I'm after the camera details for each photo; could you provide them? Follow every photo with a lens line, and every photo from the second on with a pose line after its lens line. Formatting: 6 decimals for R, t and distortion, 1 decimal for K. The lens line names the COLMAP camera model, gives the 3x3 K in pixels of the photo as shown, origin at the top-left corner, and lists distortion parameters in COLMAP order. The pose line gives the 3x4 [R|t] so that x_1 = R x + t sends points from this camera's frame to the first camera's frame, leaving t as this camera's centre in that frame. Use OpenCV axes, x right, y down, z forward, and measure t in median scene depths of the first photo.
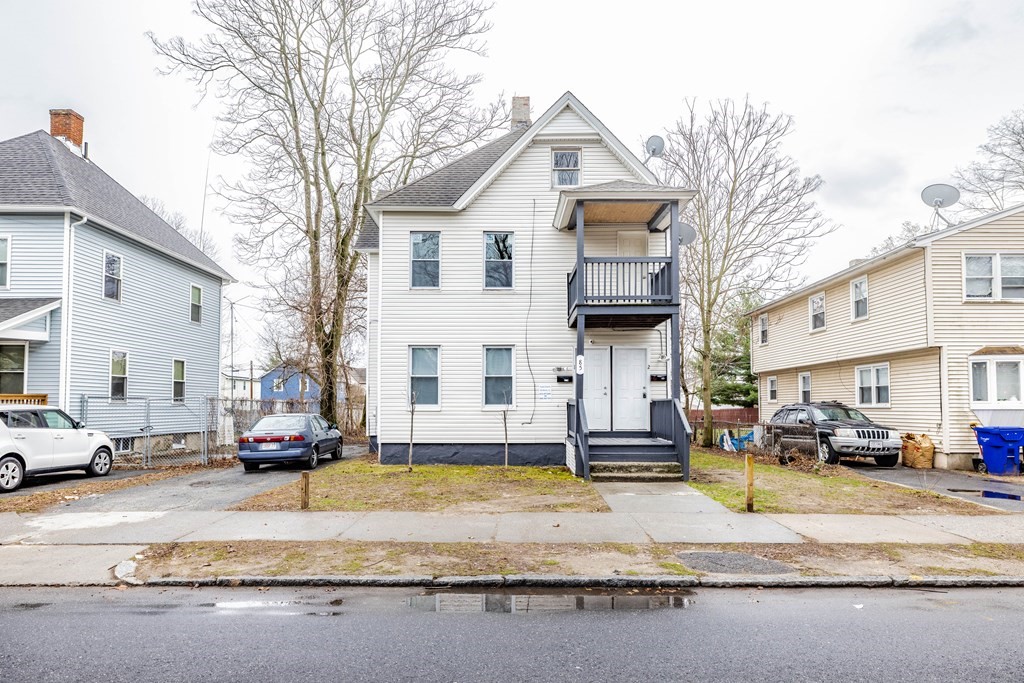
lens RADIAL K [[917.9, 0, 512.0], [0, 917.9, 341.5], [0, 0, 1]] dist [0.004049, -0.003189]
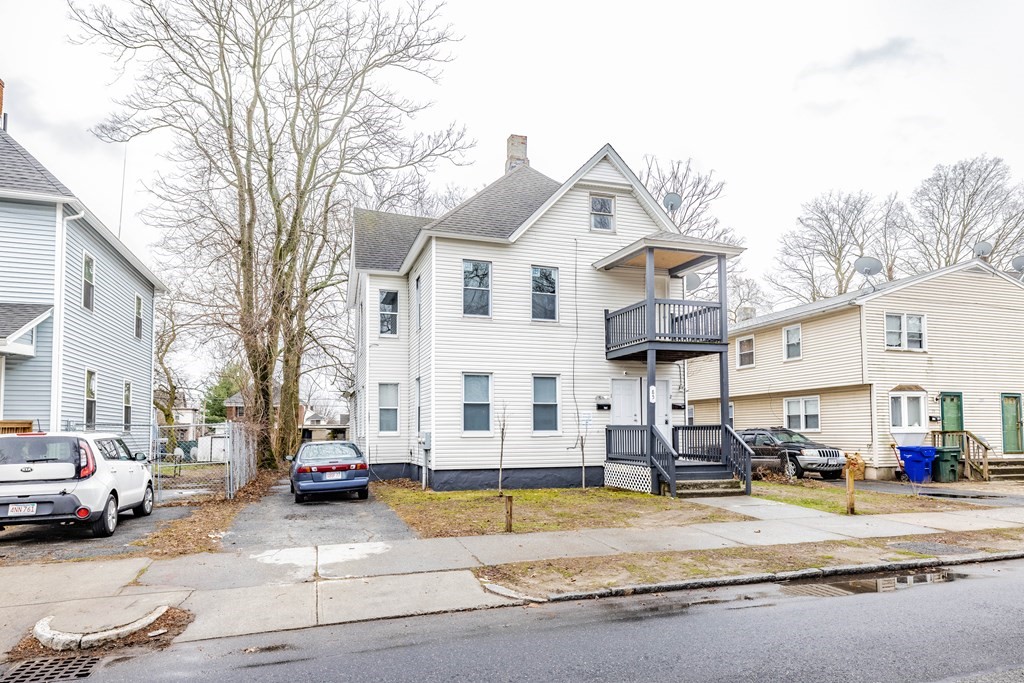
lens RADIAL K [[985.4, 0, 512.4], [0, 985.4, 351.1], [0, 0, 1]] dist [-0.000363, -0.013044]
pose [[0.888171, 0.033830, 0.458266, -0.575784], [-0.026716, 0.999401, -0.021999, 0.003345], [-0.458736, 0.007296, 0.888543, 0.011810]]
